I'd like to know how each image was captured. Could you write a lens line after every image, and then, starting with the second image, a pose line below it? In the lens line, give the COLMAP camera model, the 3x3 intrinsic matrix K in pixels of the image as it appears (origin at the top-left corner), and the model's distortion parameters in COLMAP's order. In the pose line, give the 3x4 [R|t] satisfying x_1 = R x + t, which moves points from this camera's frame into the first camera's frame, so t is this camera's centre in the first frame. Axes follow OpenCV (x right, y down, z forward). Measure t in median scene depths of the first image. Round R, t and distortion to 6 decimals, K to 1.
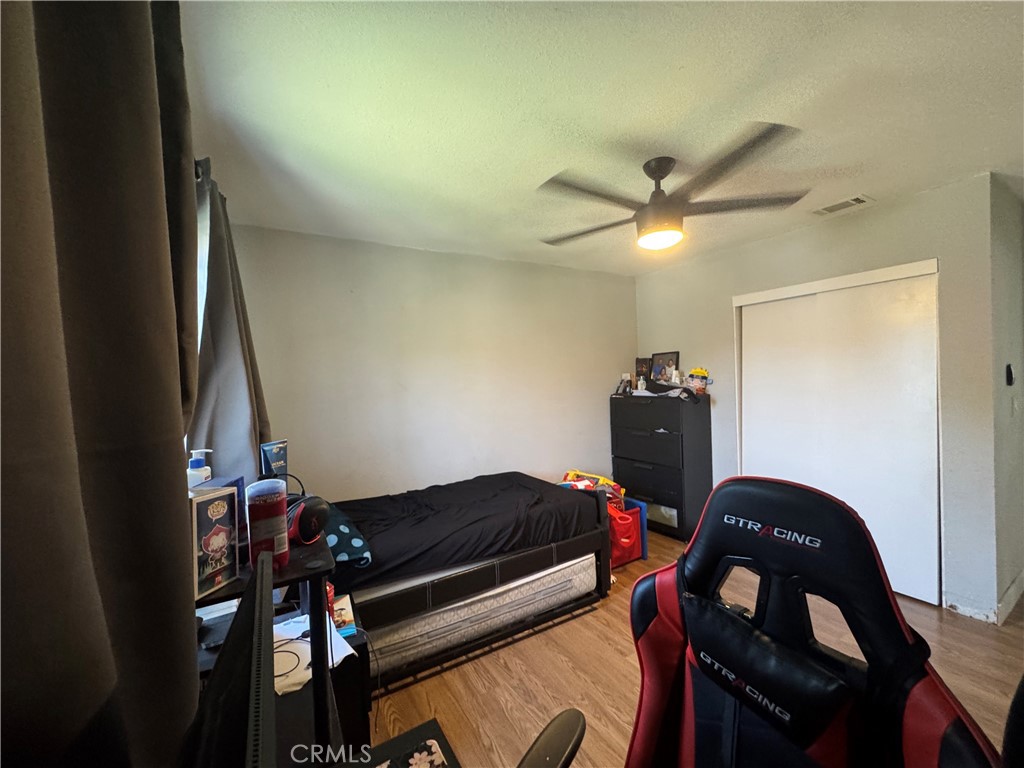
lens RADIAL K [[409.0, 0, 510.8], [0, 409.0, 387.4], [0, 0, 1]] dist [-0.011963, 0.001554]
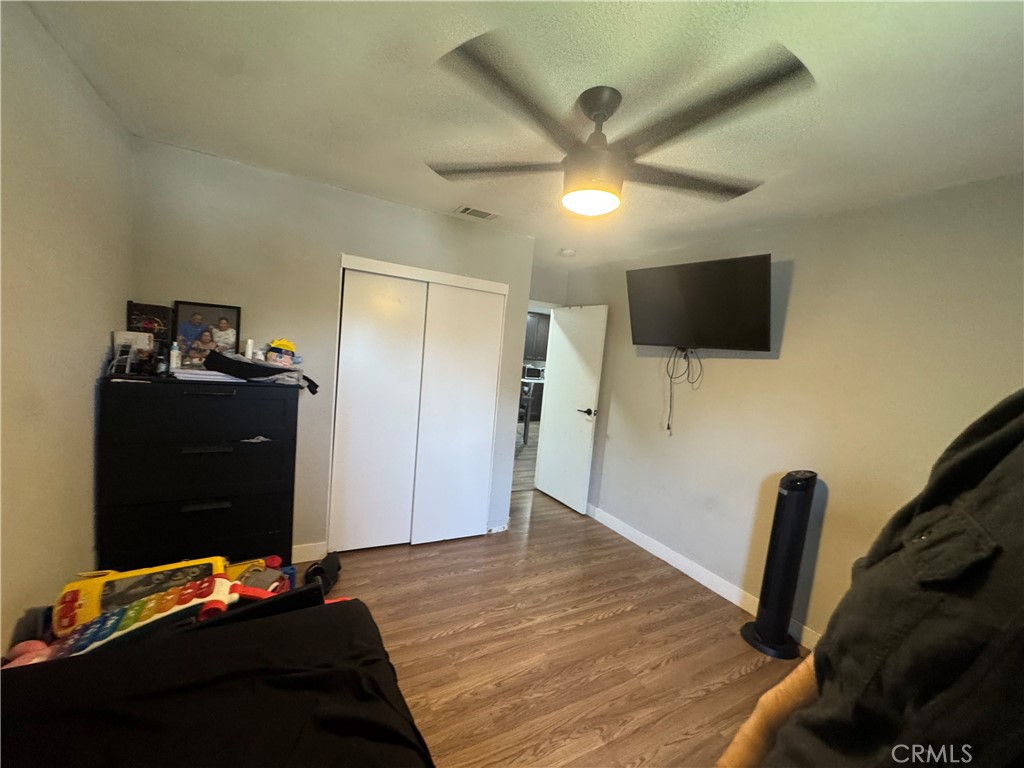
lens RADIAL K [[409.0, 0, 511.5], [0, 409.0, 385.5], [0, 0, 1]] dist [-0.011963, 0.001554]
pose [[0.033779, -0.041956, 0.998548, -0.330946], [-0.071048, 0.996490, 0.044273, -0.041776], [-0.996901, -0.072440, 0.030680, 0.906833]]
